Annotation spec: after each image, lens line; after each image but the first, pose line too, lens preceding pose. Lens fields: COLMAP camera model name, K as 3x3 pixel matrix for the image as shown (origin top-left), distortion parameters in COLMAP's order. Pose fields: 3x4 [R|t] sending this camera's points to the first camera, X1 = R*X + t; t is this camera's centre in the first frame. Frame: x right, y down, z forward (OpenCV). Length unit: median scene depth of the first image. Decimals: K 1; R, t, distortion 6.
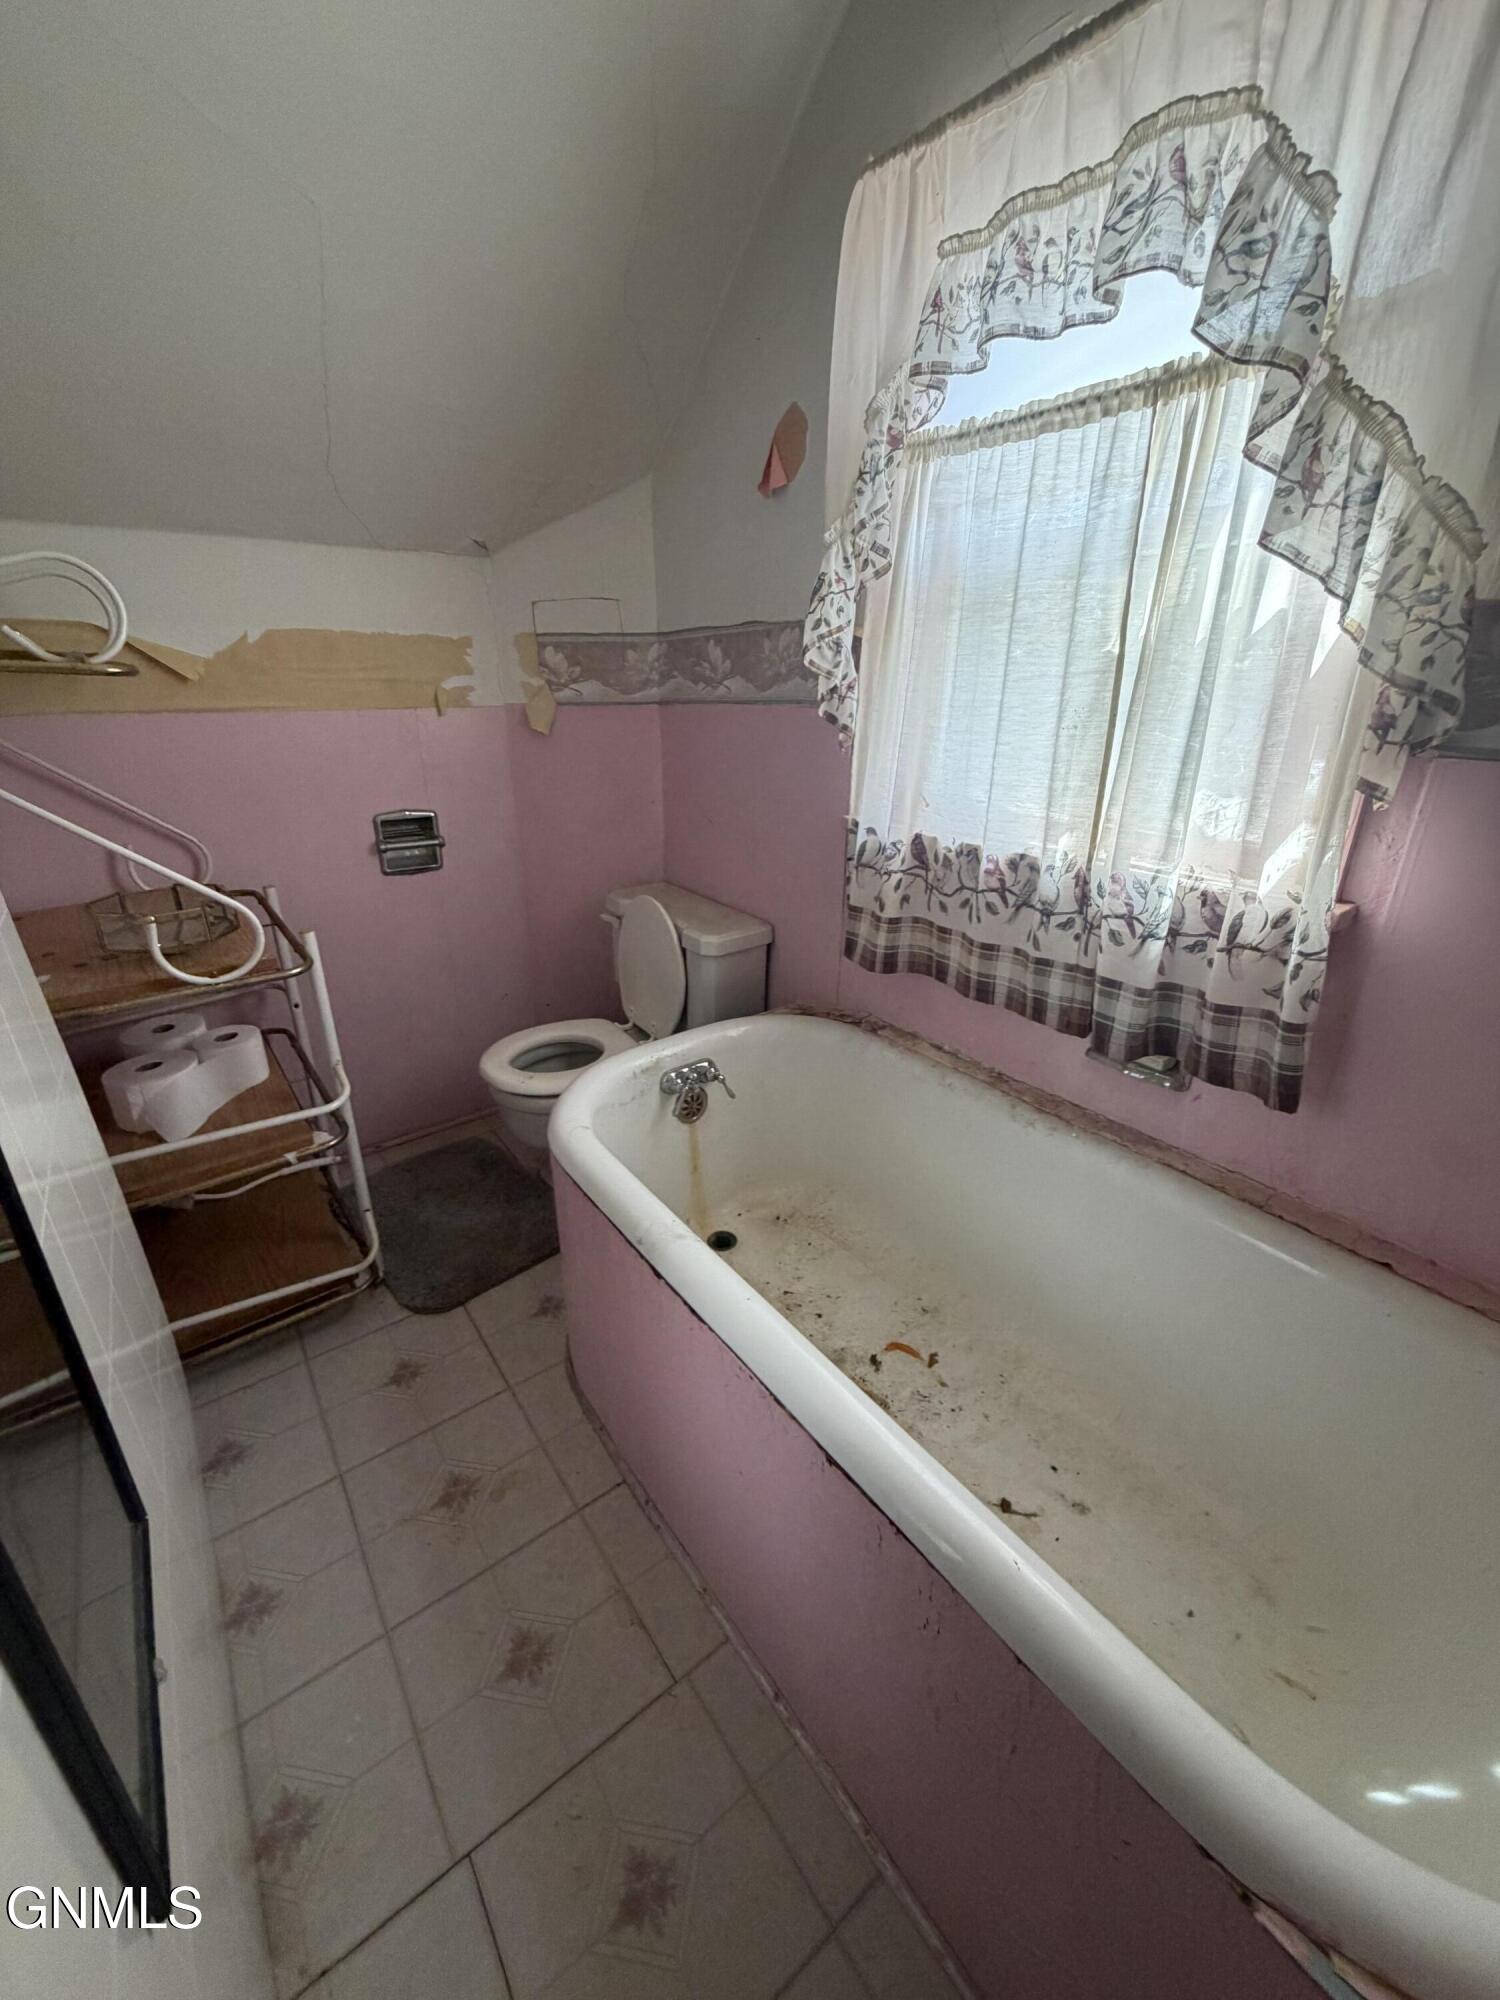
lens RADIAL K [[795.9, 0, 748.2], [0, 795.9, 995.0], [0, 0, 1]] dist [0.000639, 0.000678]
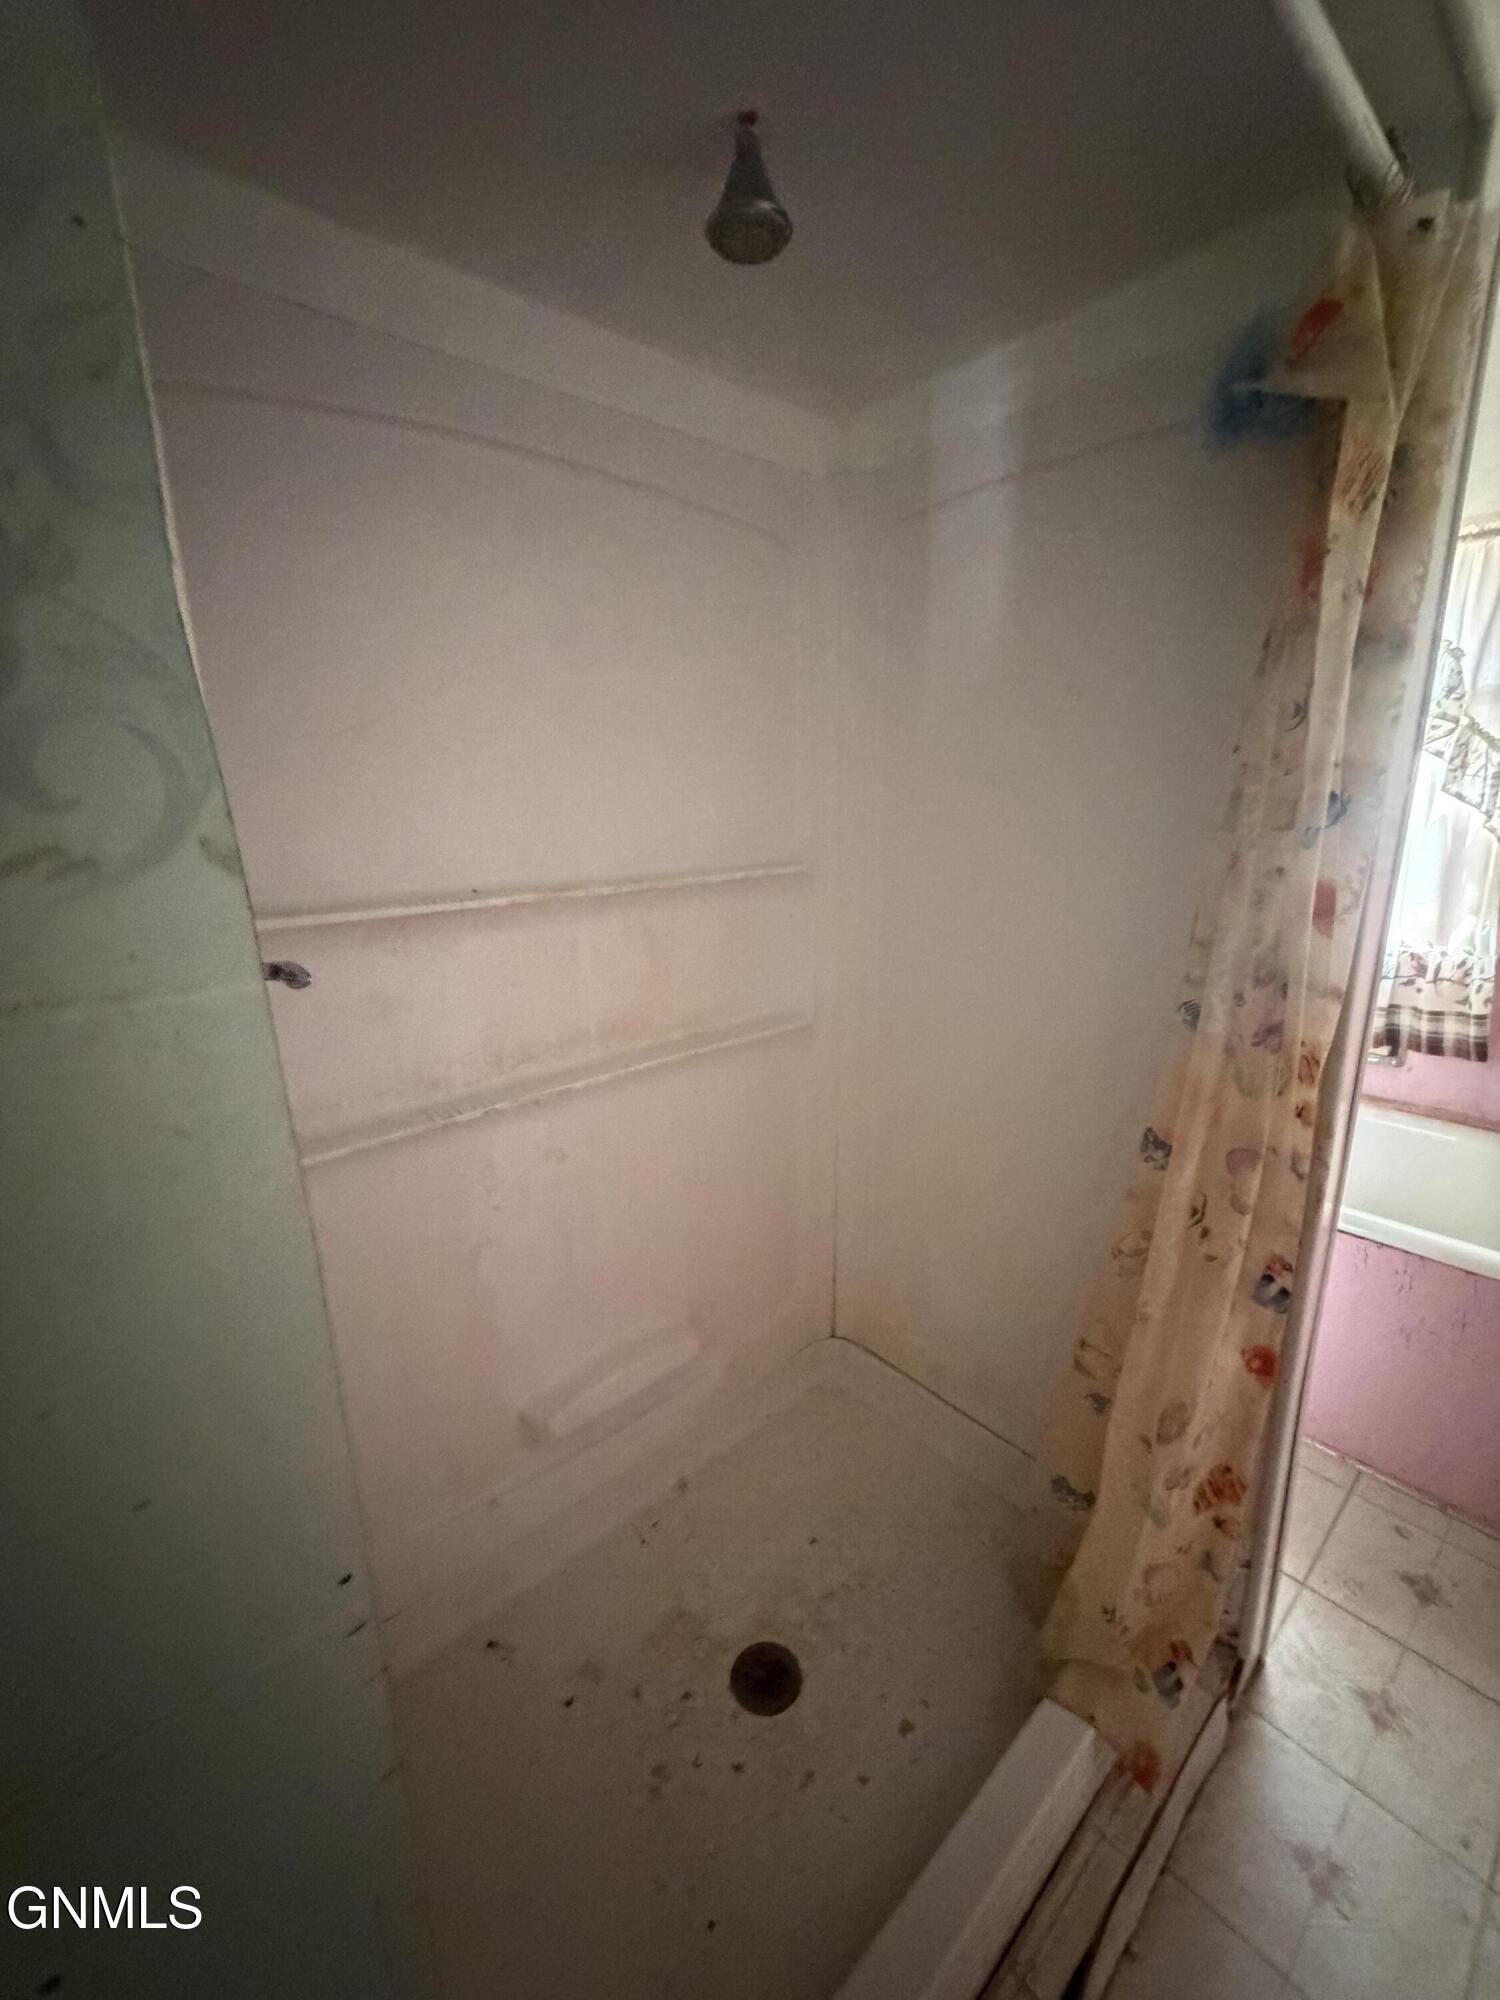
lens RADIAL K [[795.9, 0, 751.9], [0, 795.9, 998.4], [0, 0, 1]] dist [0.000639, 0.000678]
pose [[0.997399, -0.040702, 0.059482, -1.224708], [0.048482, 0.989545, -0.135833, 0.174621], [-0.053331, 0.138364, 0.988945, -0.855579]]
